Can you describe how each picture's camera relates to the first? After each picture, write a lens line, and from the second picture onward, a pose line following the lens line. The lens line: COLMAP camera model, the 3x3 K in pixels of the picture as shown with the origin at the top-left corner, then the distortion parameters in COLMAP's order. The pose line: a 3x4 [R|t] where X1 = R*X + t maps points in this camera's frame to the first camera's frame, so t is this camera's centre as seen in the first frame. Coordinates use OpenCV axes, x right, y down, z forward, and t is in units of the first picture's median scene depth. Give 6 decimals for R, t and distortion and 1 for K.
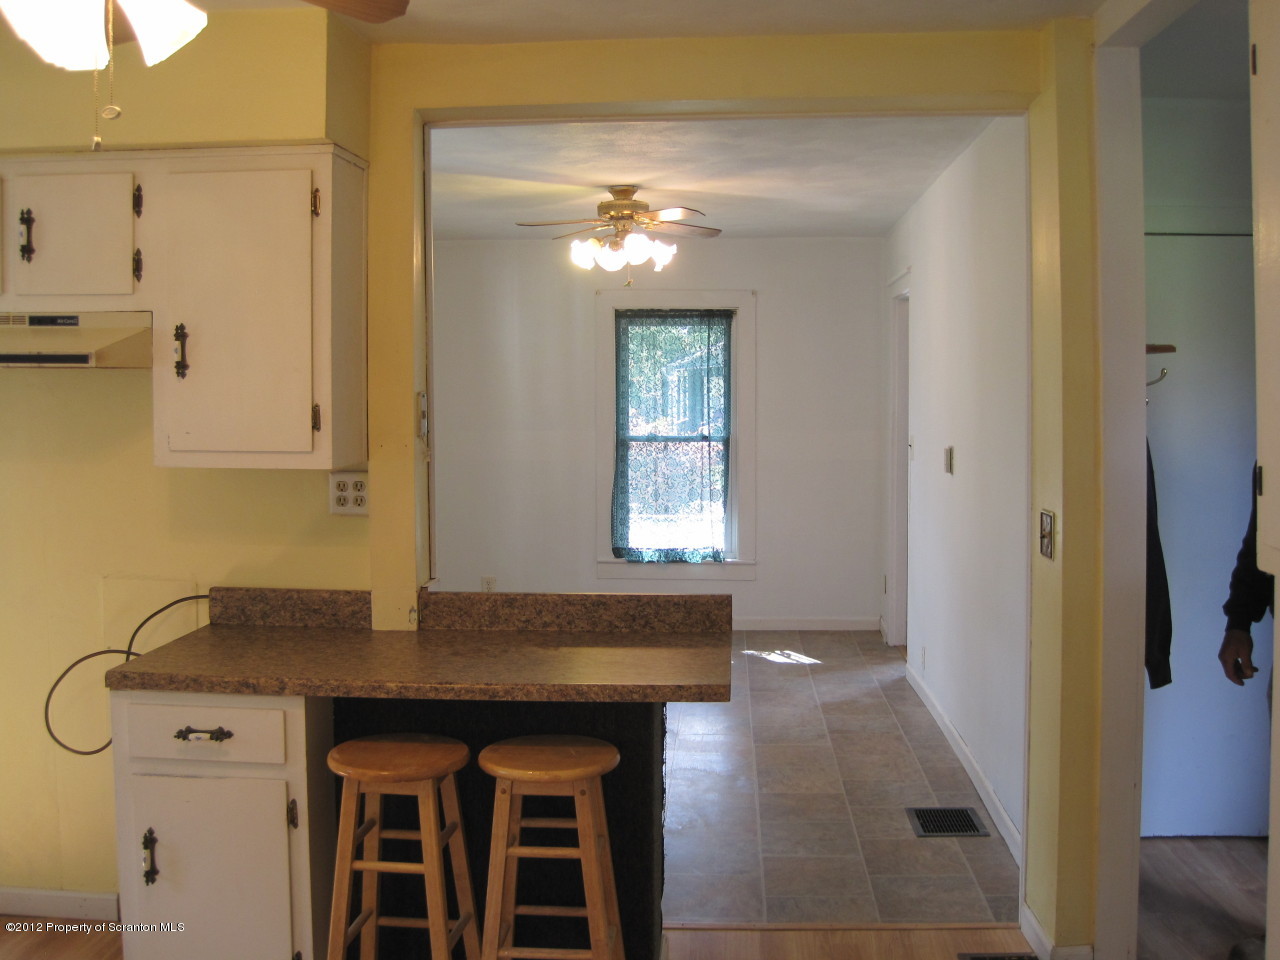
lens RADIAL K [[1294.9, 0, 640.0], [0, 1294.9, 480.0], [0, 0, 1]] dist [-0.181058, 0.140285]
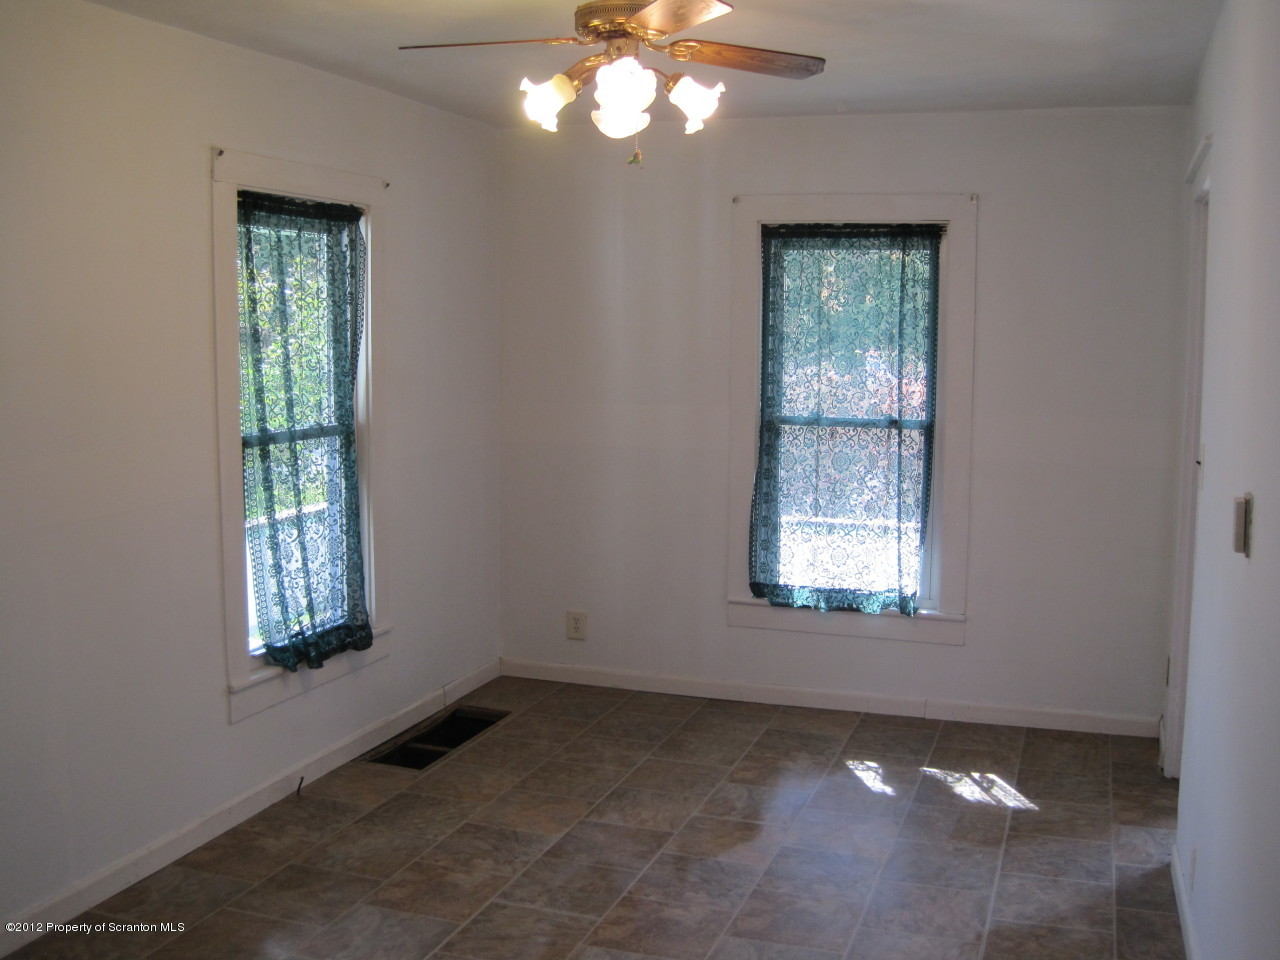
lens RADIAL K [[1294.9, 0, 640.0], [0, 1294.9, 480.0], [0, 0, 1]] dist [-0.181058, 0.140285]
pose [[0.962689, 0.039811, -0.267667, 0.101448], [-0.028816, 0.998577, 0.044882, -0.029204], [0.269073, -0.035494, 0.962465, 0.344337]]
